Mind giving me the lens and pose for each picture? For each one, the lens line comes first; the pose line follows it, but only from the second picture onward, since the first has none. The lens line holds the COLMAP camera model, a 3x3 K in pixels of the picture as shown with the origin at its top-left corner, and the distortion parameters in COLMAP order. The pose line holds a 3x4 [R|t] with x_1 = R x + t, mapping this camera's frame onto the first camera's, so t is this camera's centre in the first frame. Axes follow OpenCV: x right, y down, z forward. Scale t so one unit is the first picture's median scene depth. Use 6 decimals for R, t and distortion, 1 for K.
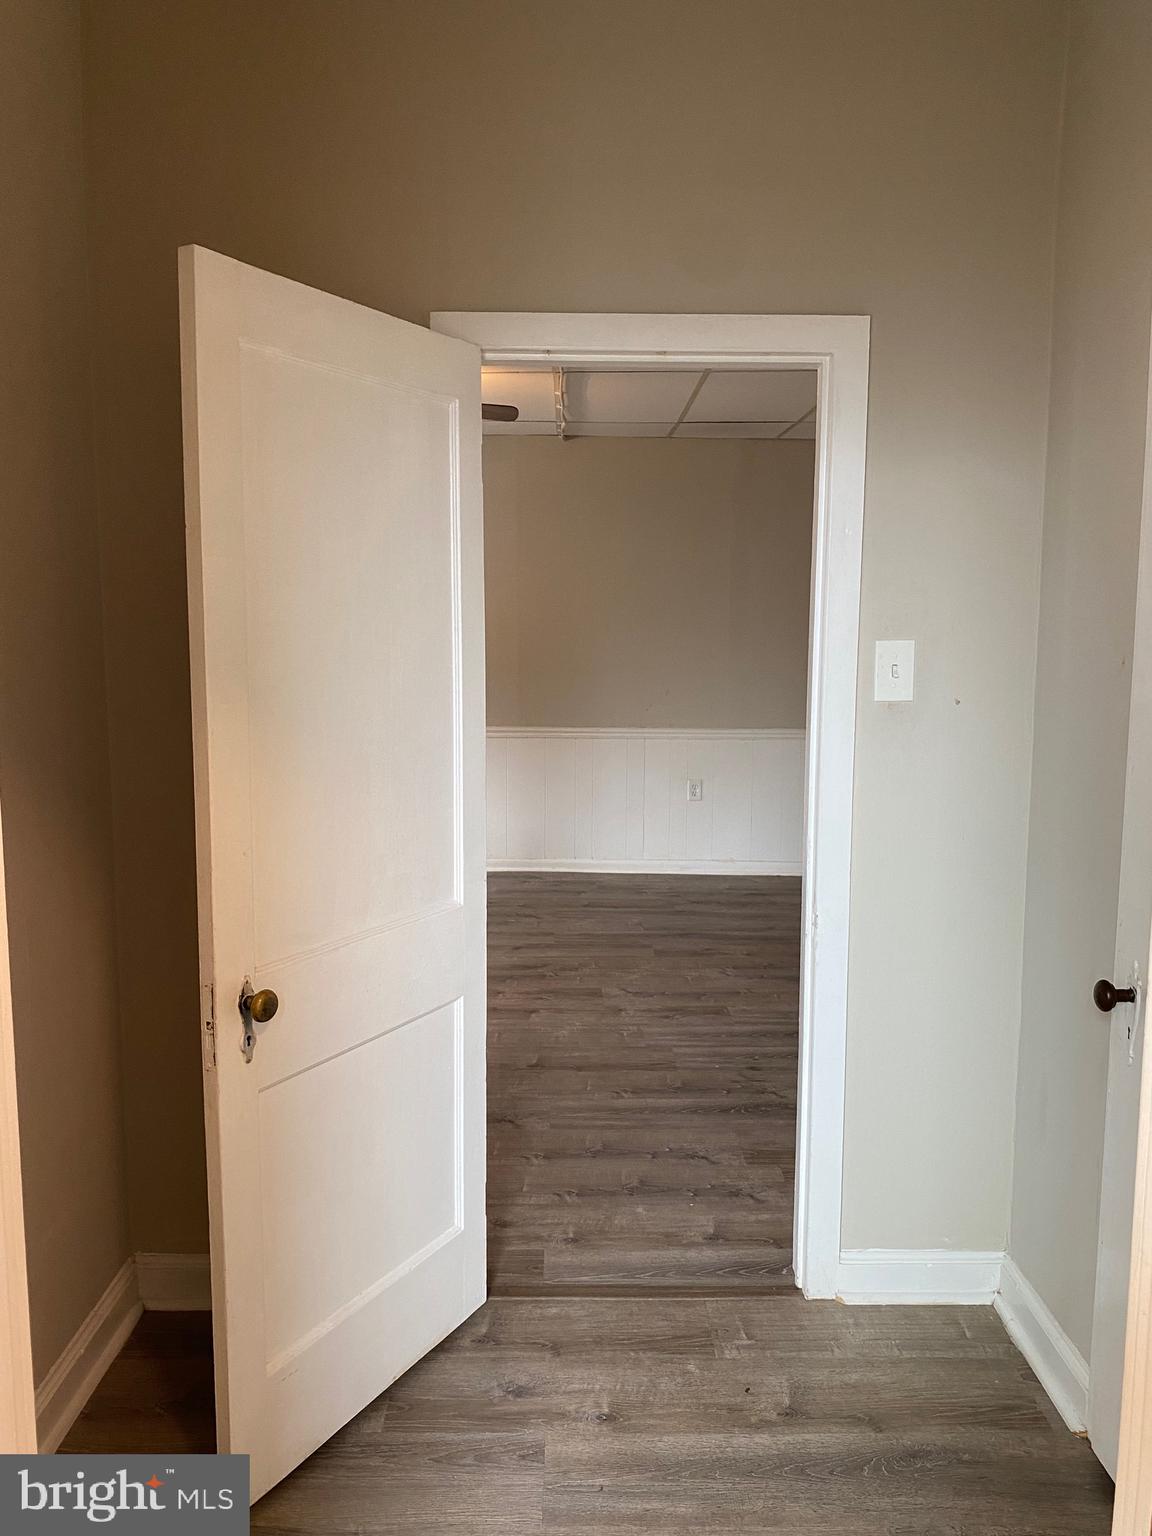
lens RADIAL K [[1178.8, 0, 576.0], [0, 1178.8, 768.0], [0, 0, 1]] dist [0.011357, -0.007522]
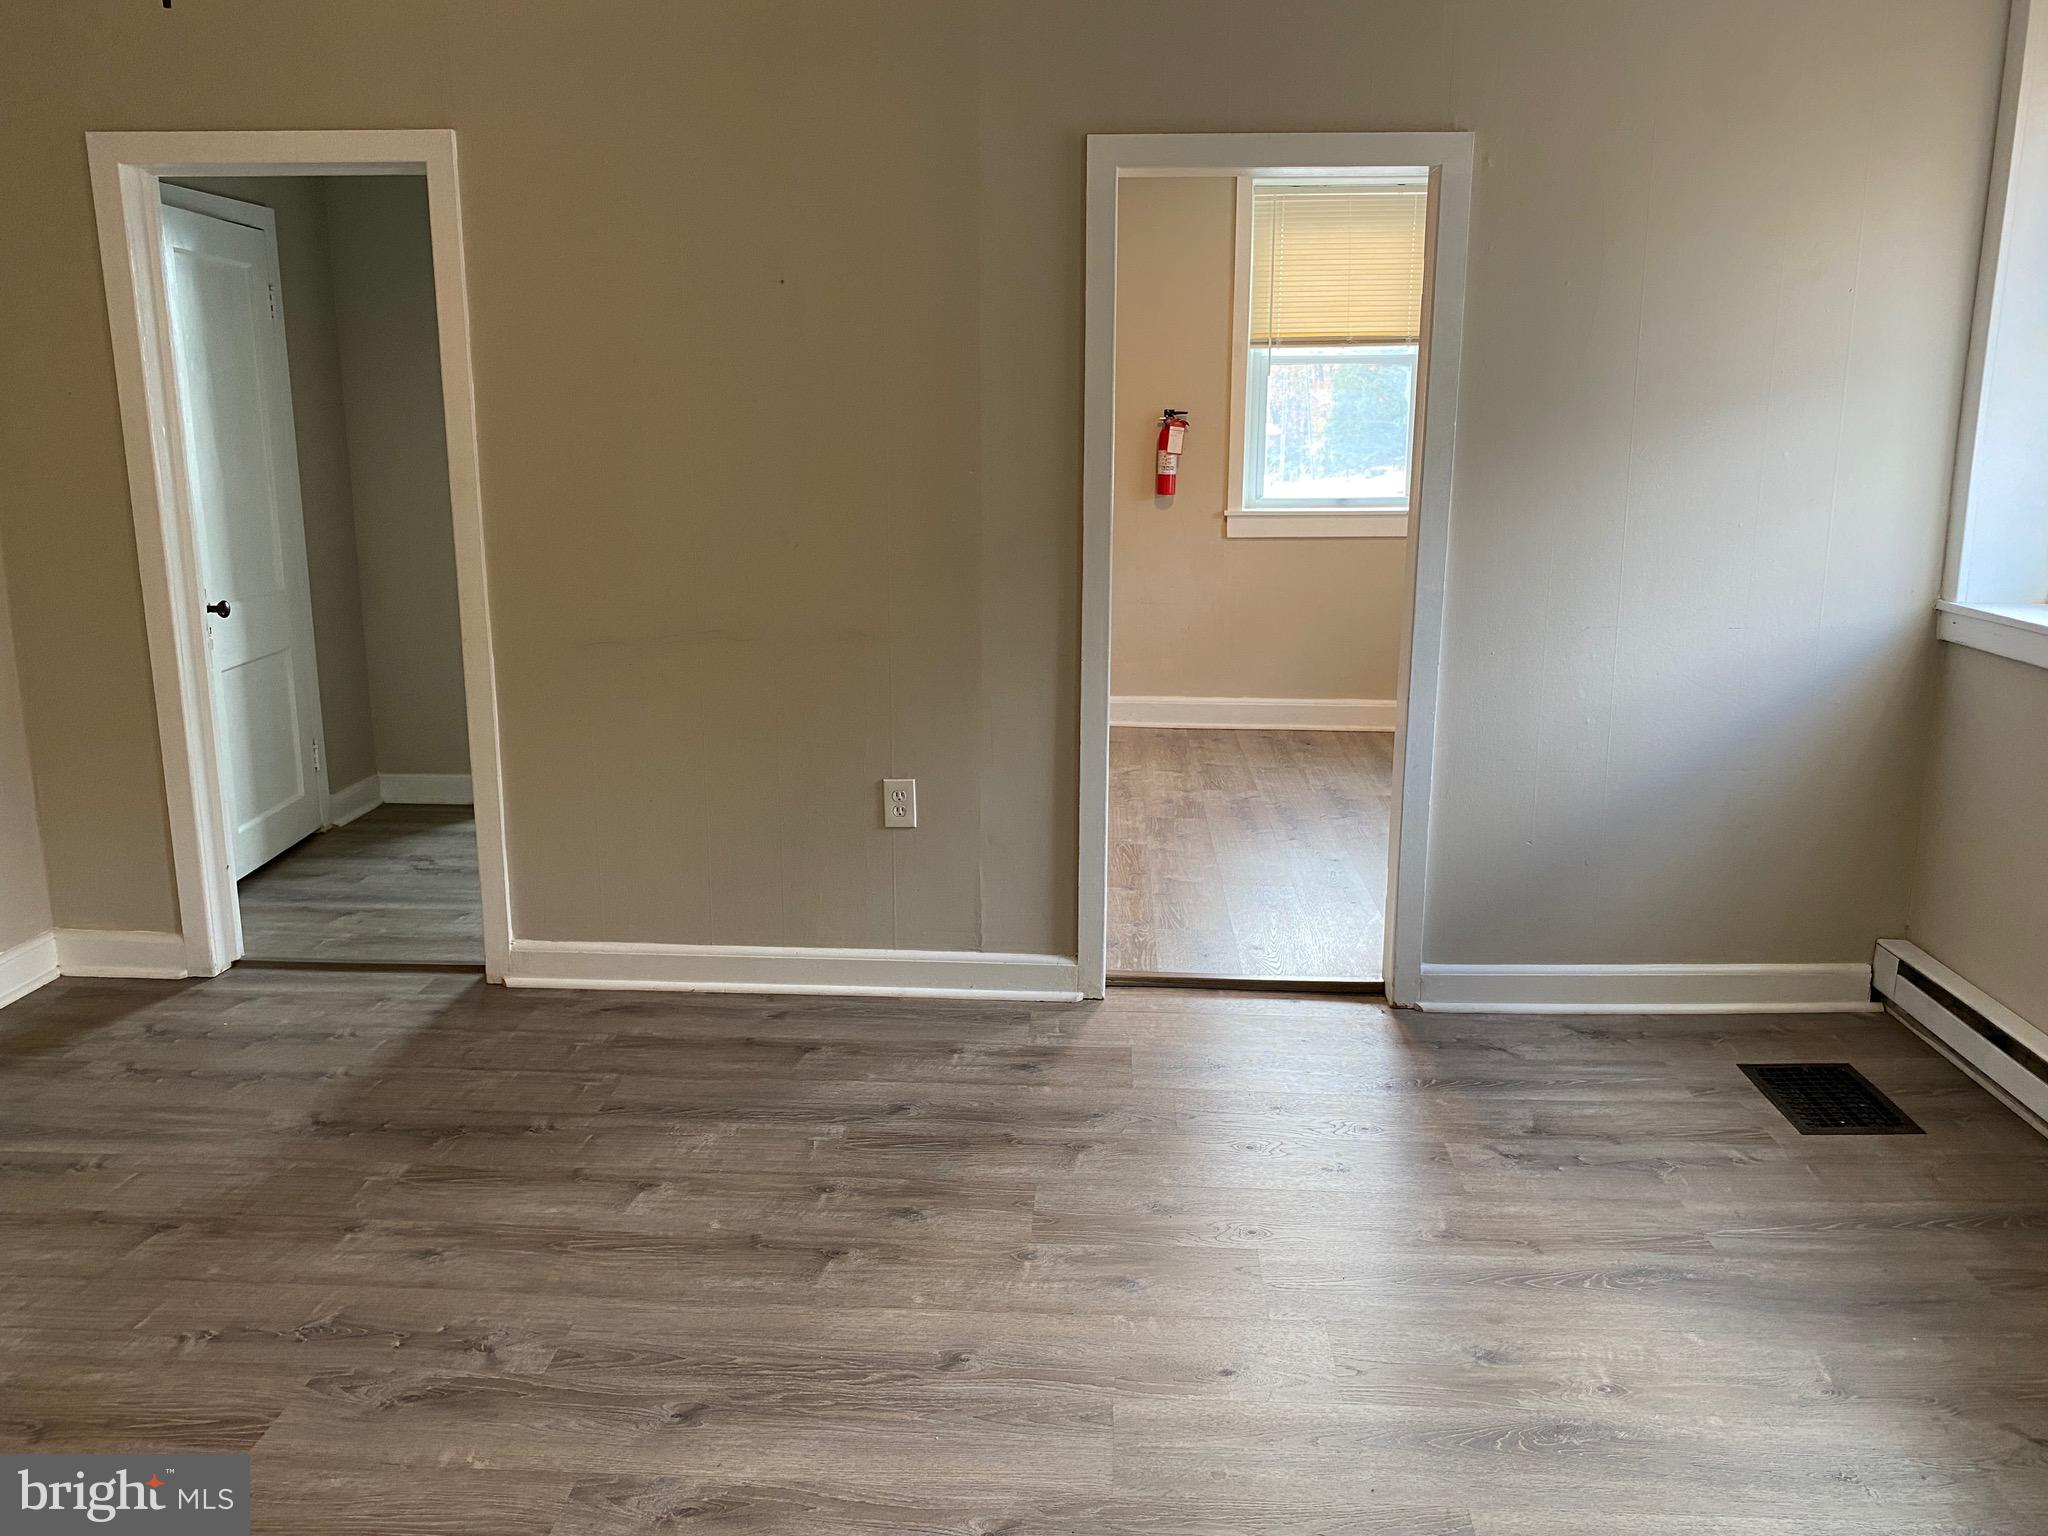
lens RADIAL K [[1563.5, 0, 1039.3], [0, 1563.5, 769.7], [0, 0, 1]] dist [0.004875, -0.007674]
pose [[-0.998249, -0.022277, 0.054788, -0.435817], [-0.002307, 0.940315, 0.340298, -0.175667], [-0.059098, 0.339576, -0.938720, 1.462891]]
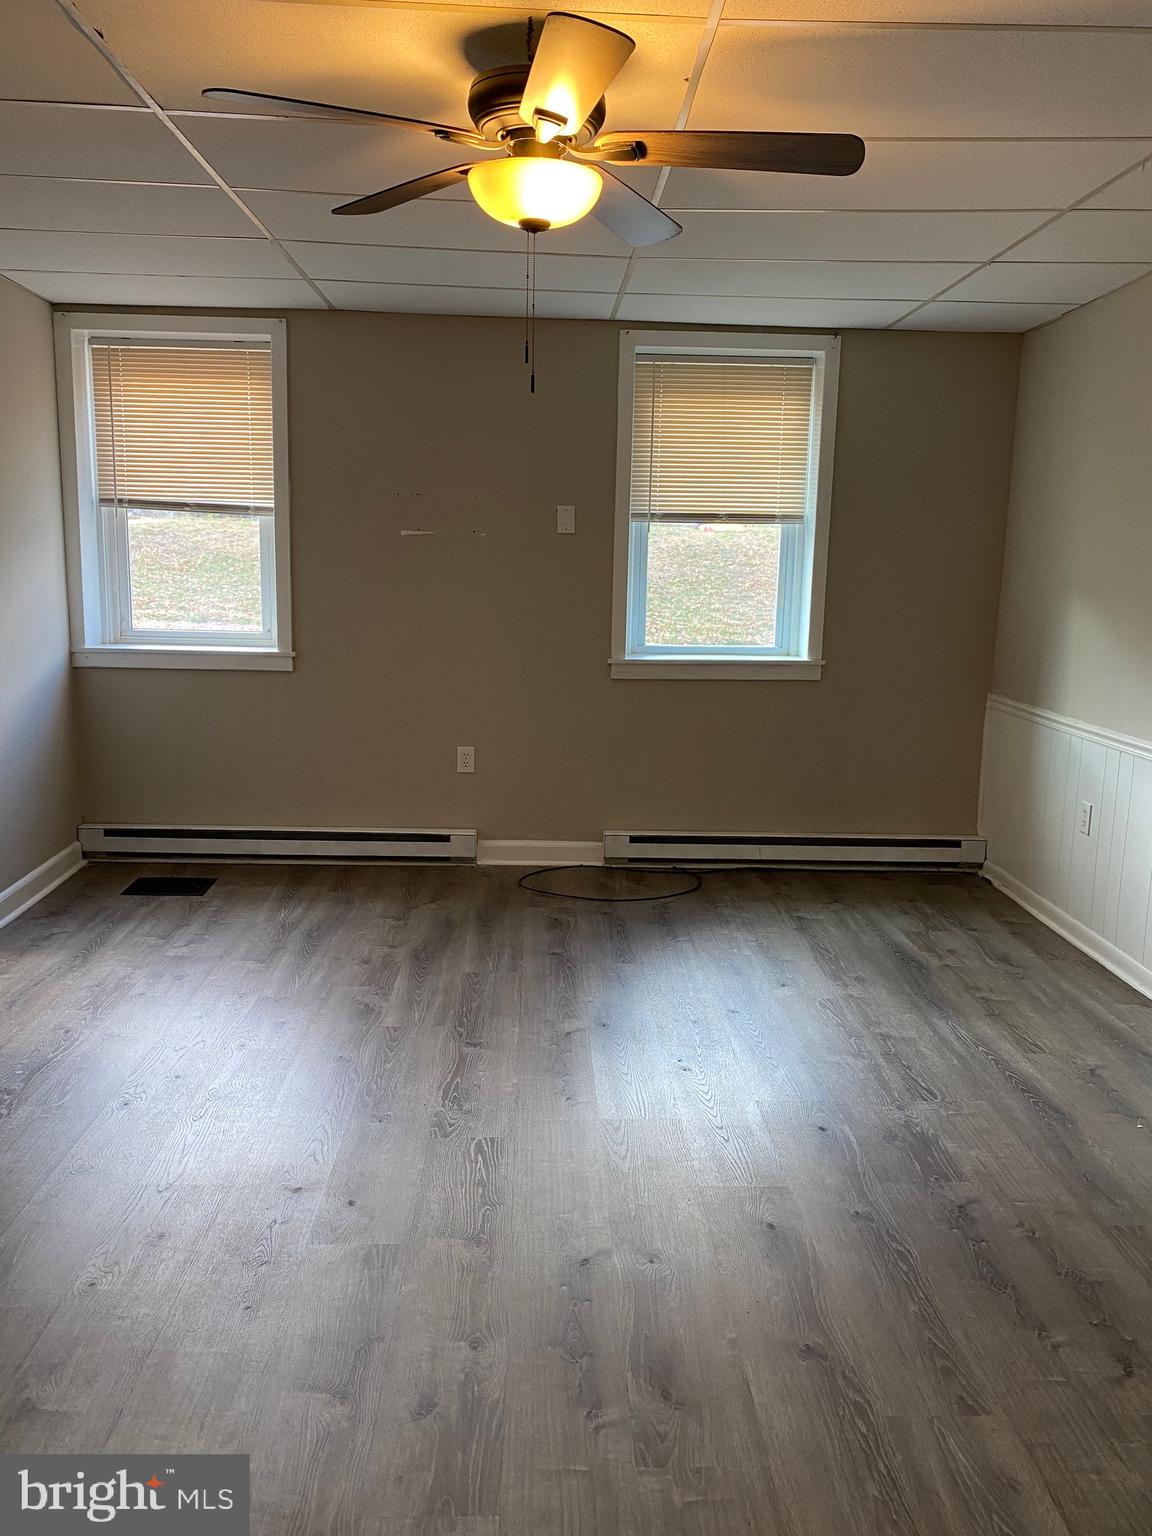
lens RADIAL K [[1211.7, 0, 599.5], [0, 1211.7, 766.8], [0, 0, 1]] dist [0.002627, -0.003771]
pose [[0.048150, 0.167178, -0.984750, 0.429588], [-0.143328, 0.976847, 0.158828, -0.134963], [0.988503, 0.133495, 0.070996, 1.089390]]
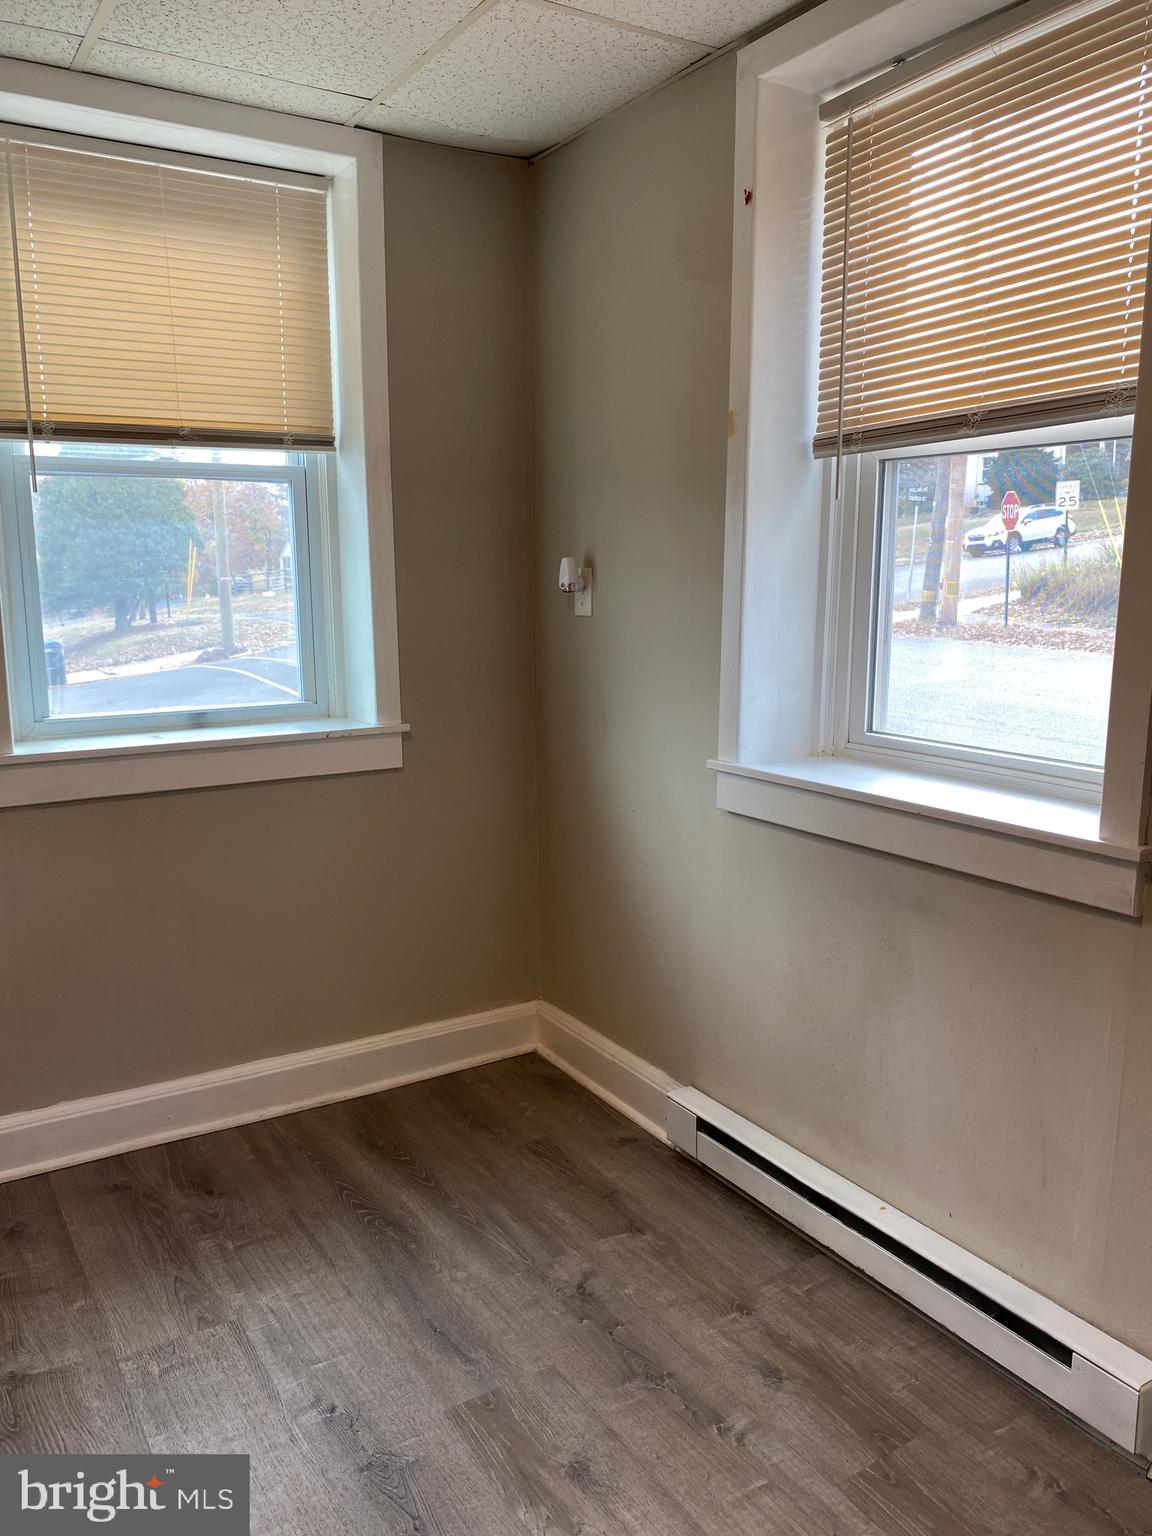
lens RADIAL K [[1162.8, 0, 576.0], [0, 1162.8, 768.0], [0, 0, 1]] dist [0.001139, -0.006407]
pose [[-0.849086, 0.080913, -0.522021, -0.486963], [-0.072467, 0.961016, 0.266828, -0.045379], [0.523260, 0.264389, -0.810122, 0.419807]]
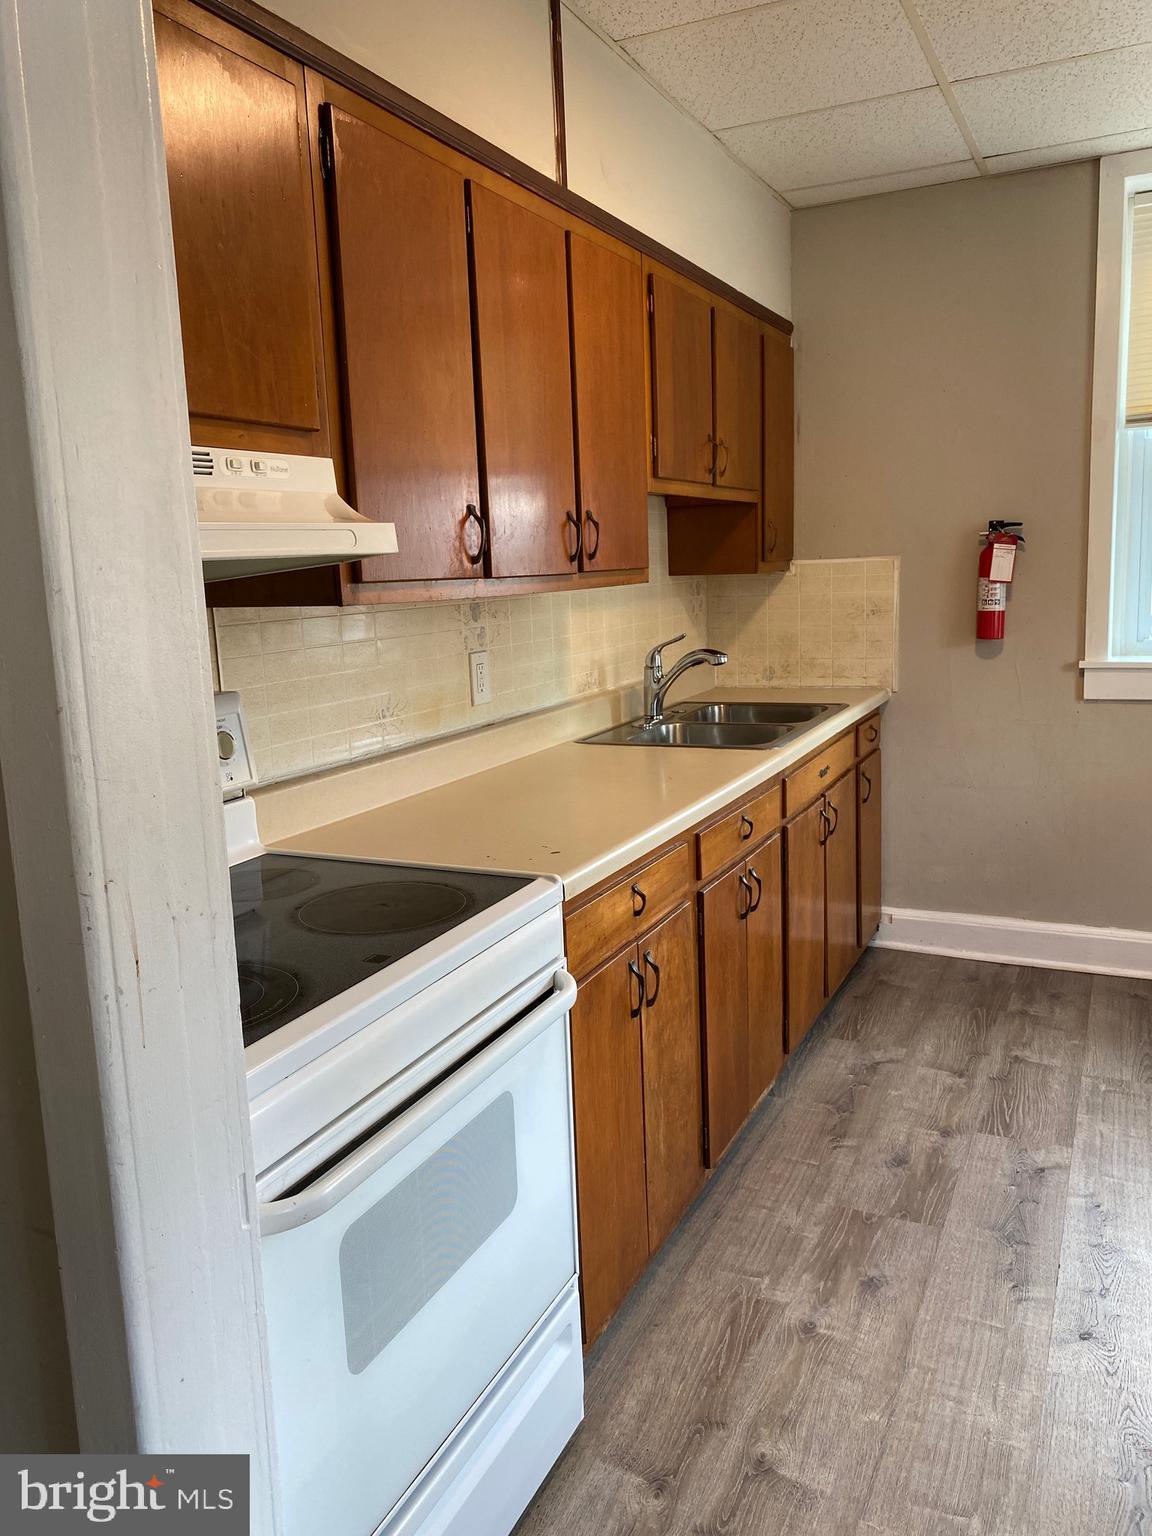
lens RADIAL K [[1151.0, 0, 573.2], [0, 1151.0, 746.1], [0, 0, 1]] dist [0.007380, -0.046706]
pose [[-0.891960, -0.039284, 0.450405, -0.593741], [0.091662, 0.959817, 0.265236, -0.063499], [-0.442726, 0.277865, -0.852517, 0.670205]]
